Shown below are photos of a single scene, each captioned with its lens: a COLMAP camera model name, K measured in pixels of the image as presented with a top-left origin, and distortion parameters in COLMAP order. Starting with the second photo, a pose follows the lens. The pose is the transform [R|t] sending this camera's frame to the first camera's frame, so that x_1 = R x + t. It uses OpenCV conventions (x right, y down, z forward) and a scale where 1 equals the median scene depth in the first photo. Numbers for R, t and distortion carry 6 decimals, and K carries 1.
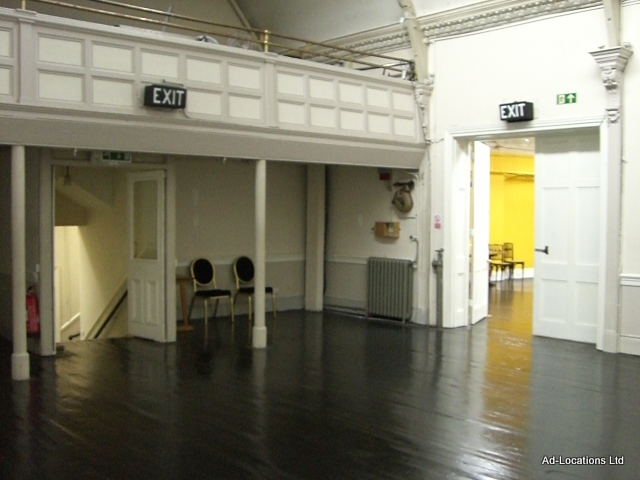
lens RADIAL K [[712.3, 0, 304.7], [0, 712.3, 229.0], [0, 0, 1]] dist [-0.171060, 0.000000]
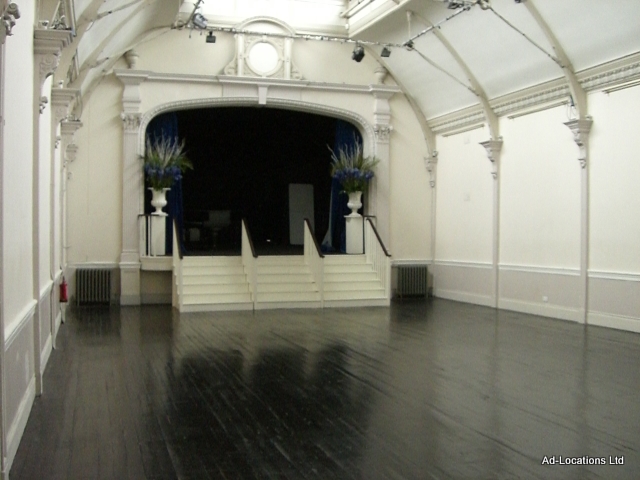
lens RADIAL K [[712.3, 0, 324.8], [0, 712.3, 246.3], [0, 0, 1]] dist [-0.171060, 0.000000]
pose [[0.922097, -0.004372, -0.386934, 0.678201], [0.000578, 0.999951, -0.009921, 0.033798], [0.386958, 0.008924, 0.922054, -0.802158]]
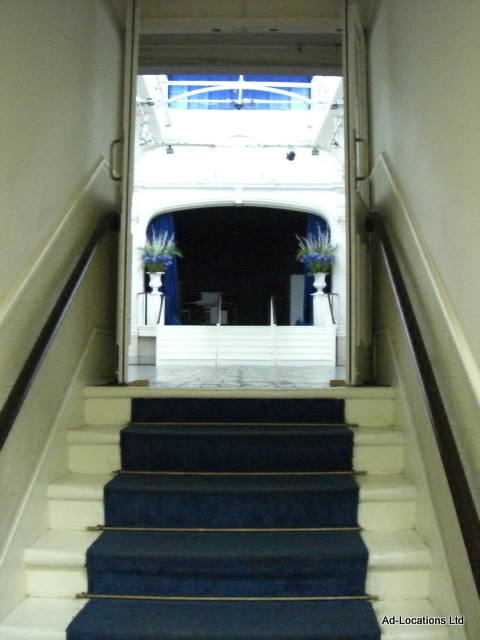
lens RADIAL K [[712.3, 0, 244.7], [0, 712.3, 319.2], [0, 0, 1]] dist [-0.171060, 0.000000]
pose [[0.762611, -0.044864, -0.645300, 1.276789], [-0.011307, 0.996515, -0.082645, 0.201611], [0.646759, 0.070323, 0.759446, -0.847382]]
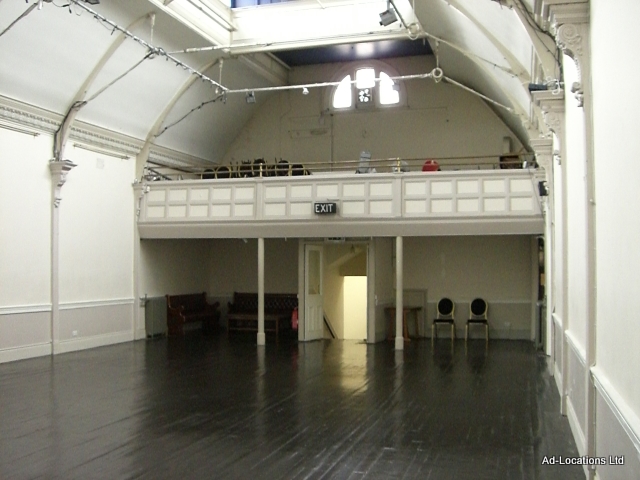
lens RADIAL K [[712.3, 0, 318.2], [0, 712.3, 238.4], [0, 0, 1]] dist [-0.171060, 0.000000]
pose [[0.552396, -0.040306, -0.832607, 1.169178], [-0.015861, 0.998141, -0.058843, 0.008767], [0.833431, 0.045711, 0.550729, -0.073777]]
